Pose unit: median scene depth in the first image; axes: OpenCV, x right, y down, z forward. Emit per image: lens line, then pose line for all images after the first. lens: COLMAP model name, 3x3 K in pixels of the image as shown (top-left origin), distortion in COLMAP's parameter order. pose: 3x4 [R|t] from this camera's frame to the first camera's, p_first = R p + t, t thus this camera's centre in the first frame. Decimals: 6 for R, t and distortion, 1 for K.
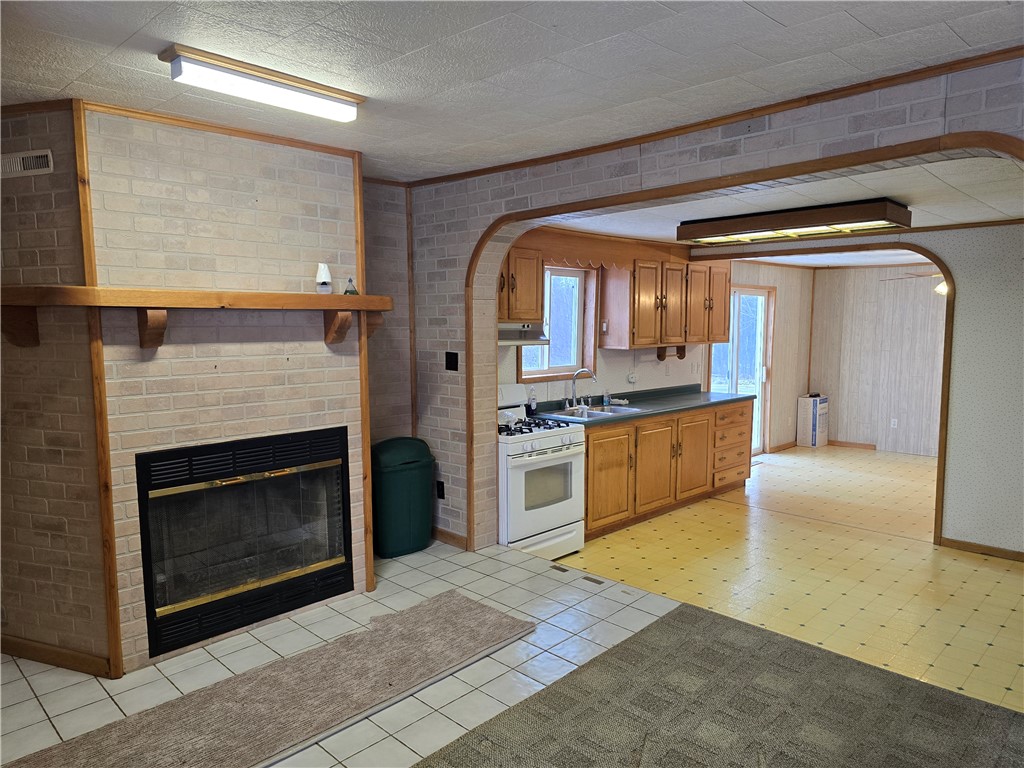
lens RADIAL K [[685.7, 0, 516.1], [0, 685.7, 385.9], [0, 0, 1]] dist [0.062982, -0.051324]
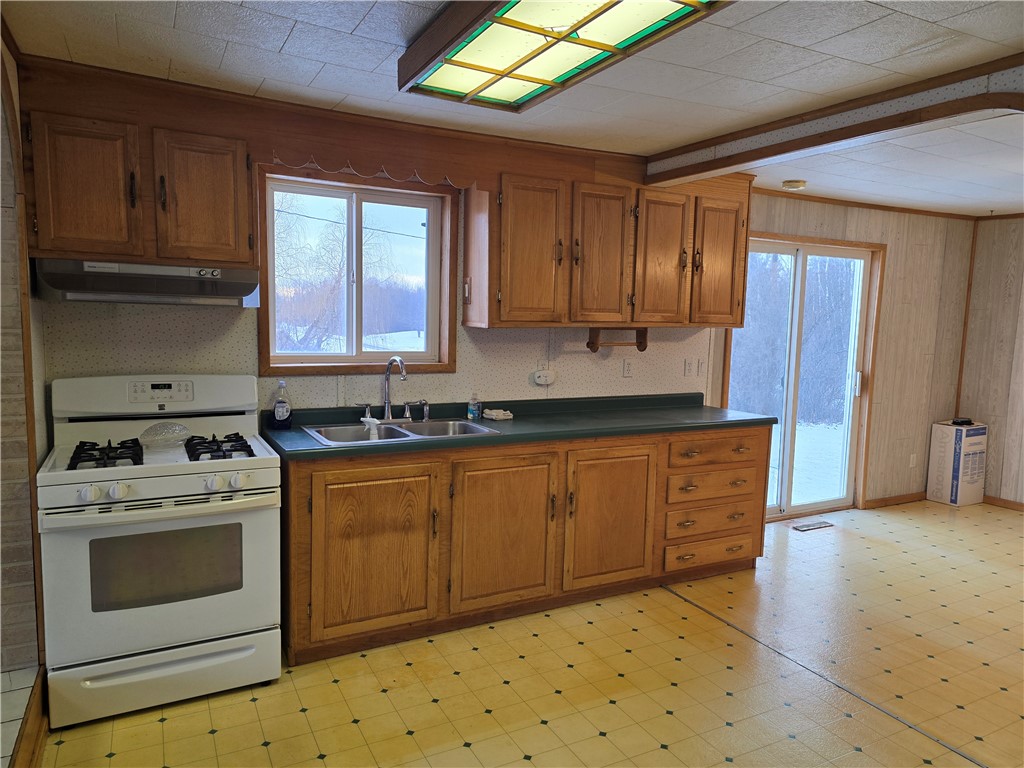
lens RADIAL K [[685.7, 0, 516.1], [0, 685.7, 385.9], [0, 0, 1]] dist [0.062982, -0.051324]
pose [[0.954514, 0.055245, -0.293002, 0.347594], [-0.052064, 0.998470, 0.018649, -0.014903], [0.293584, -0.002546, 0.955930, 0.424912]]
